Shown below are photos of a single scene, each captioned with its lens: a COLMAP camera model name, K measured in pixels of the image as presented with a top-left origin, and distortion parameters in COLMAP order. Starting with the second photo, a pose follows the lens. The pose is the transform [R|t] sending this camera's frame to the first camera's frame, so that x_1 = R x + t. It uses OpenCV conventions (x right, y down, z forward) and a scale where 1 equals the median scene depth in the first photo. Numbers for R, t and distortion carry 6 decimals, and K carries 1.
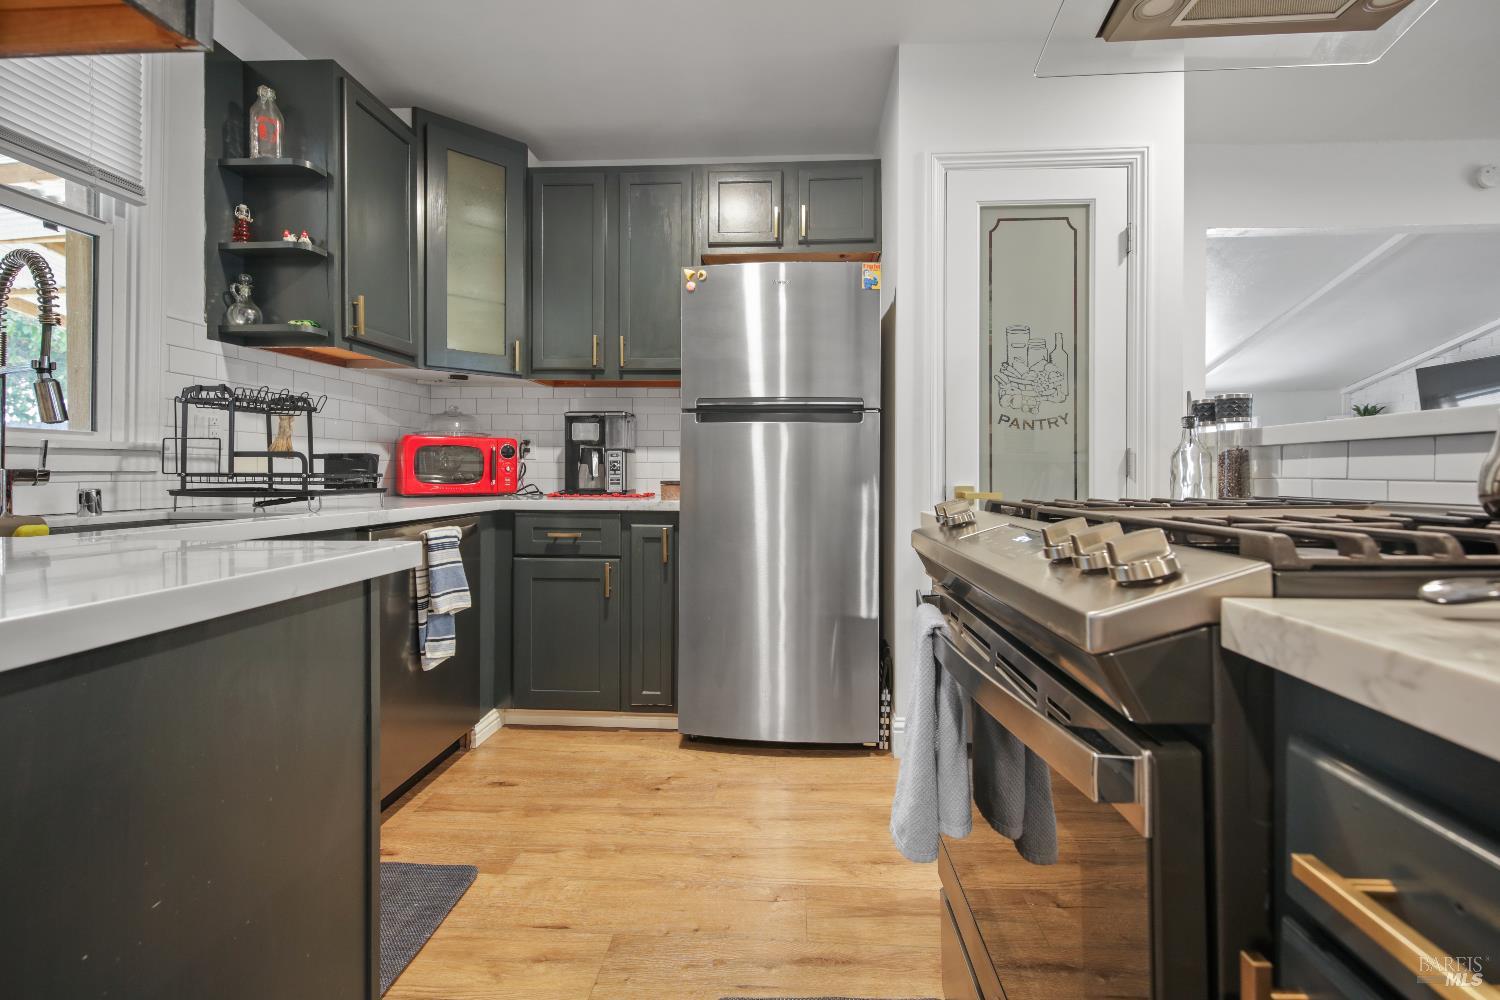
lens RADIAL K [[645.1, 0, 751.8], [0, 645.1, 469.5], [0, 0, 1]] dist [0.002984, 0.000163]
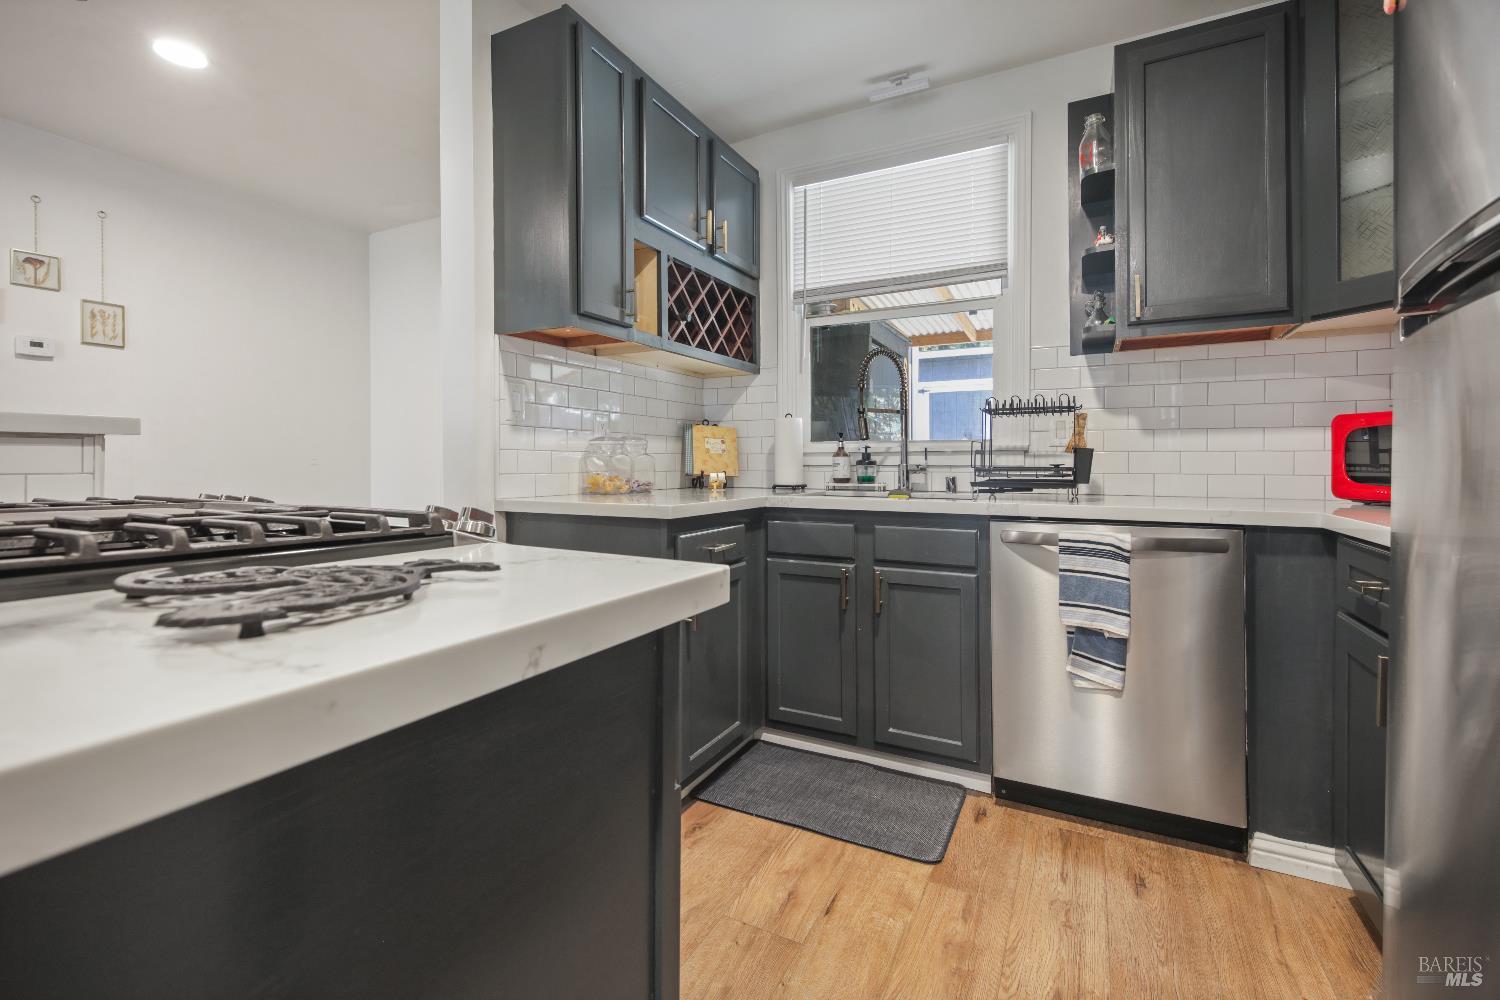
lens RADIAL K [[645.1, 0, 751.8], [0, 645.1, 469.5], [0, 0, 1]] dist [0.002984, 0.000163]
pose [[-0.399702, 0.000283, -0.916645, 0.499950], [0.000990, 1.000000, -0.000123, 0.009794], [0.916645, -0.000956, -0.399702, 0.943312]]
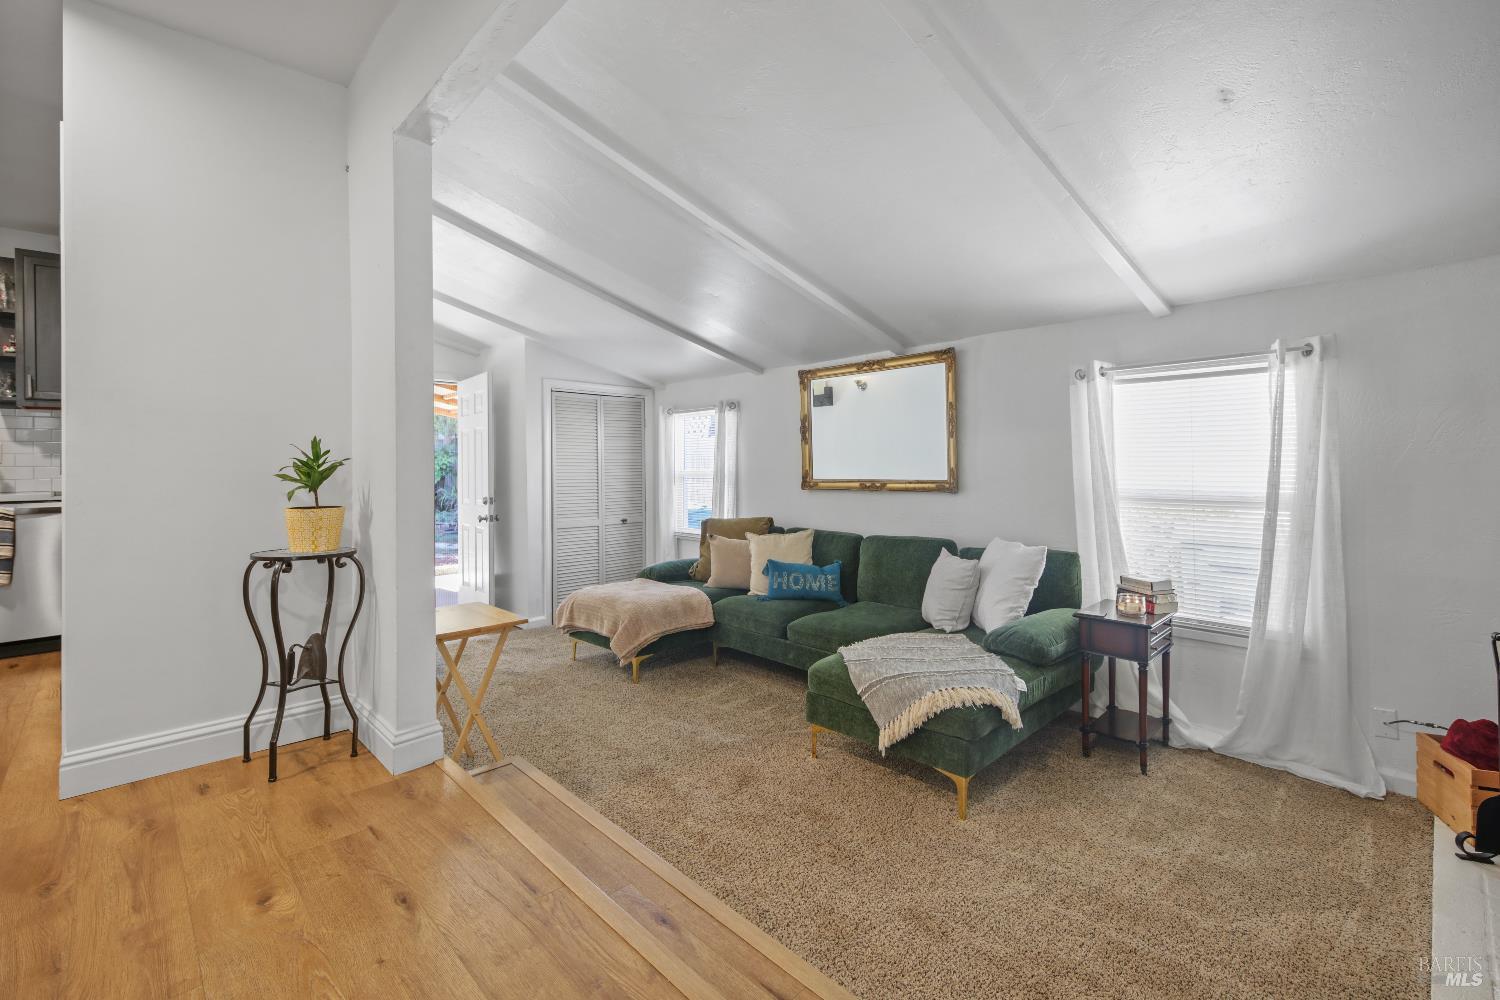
lens RADIAL K [[645.1, 0, 751.8], [0, 645.1, 469.5], [0, 0, 1]] dist [0.002984, 0.000163]
pose [[0.744205, -0.009258, -0.667887, 2.221864], [0.011605, 0.999932, -0.000930, 0.016915], [0.667850, -0.007059, 0.744262, 1.090459]]
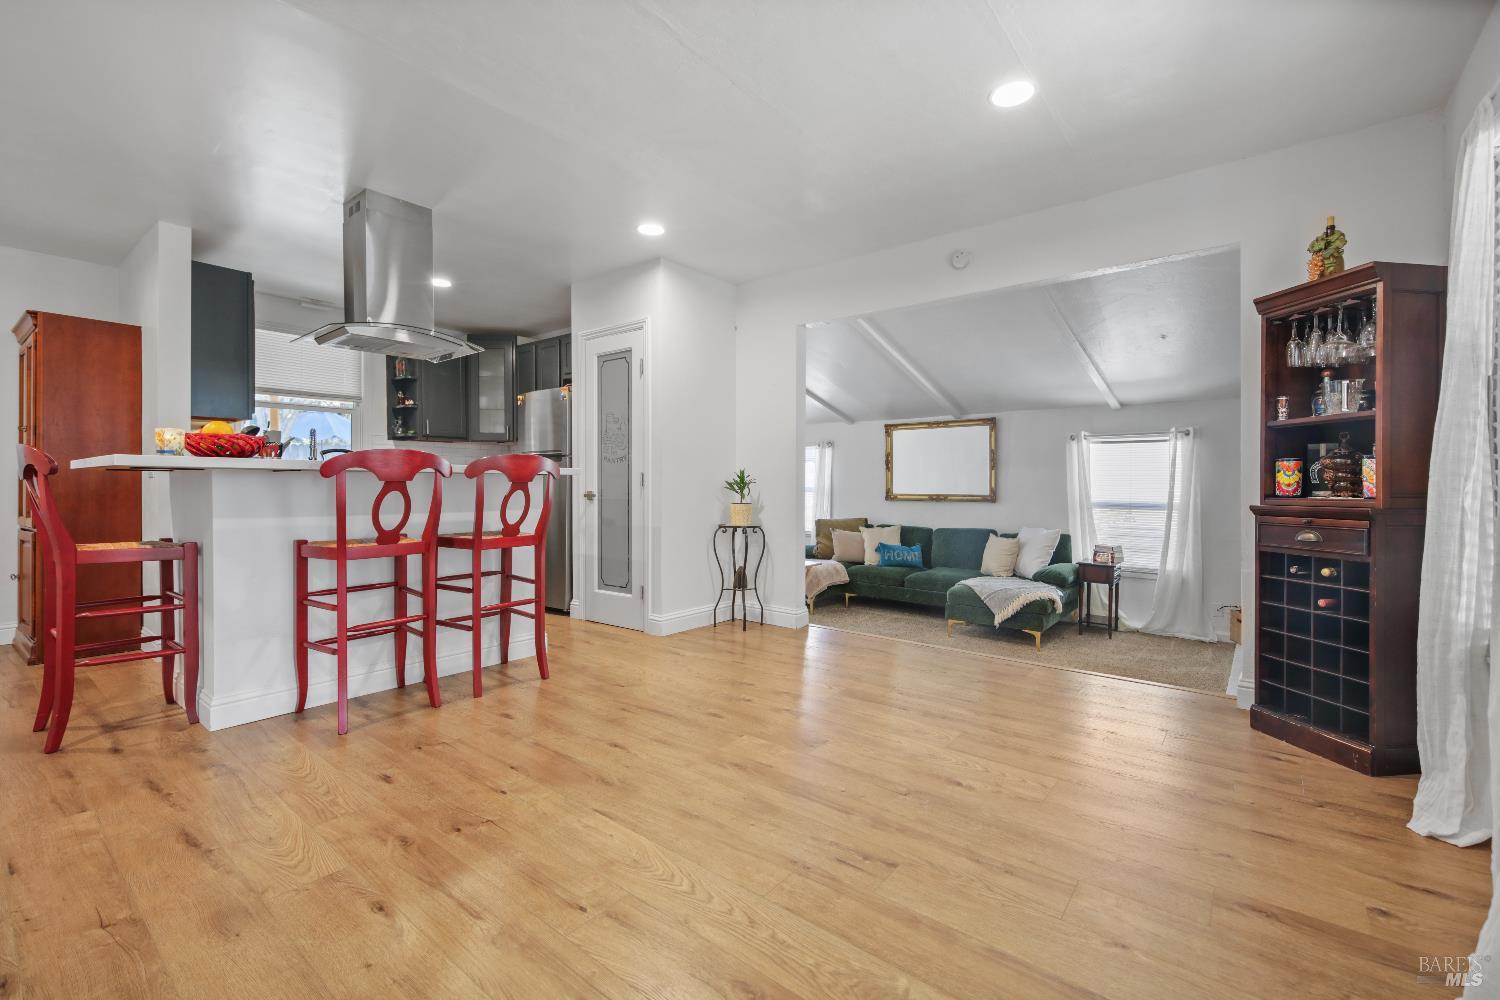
lens RADIAL K [[628.2, 0, 739.3], [0, 628.2, 493.8], [0, 0, 1]] dist [0.001038, 0.000128]
pose [[0.818689, 0.005953, -0.574206, 2.162637], [-0.000209, 0.999949, 0.010068, 0.016560], [0.574237, -0.008122, 0.818649, -0.447836]]
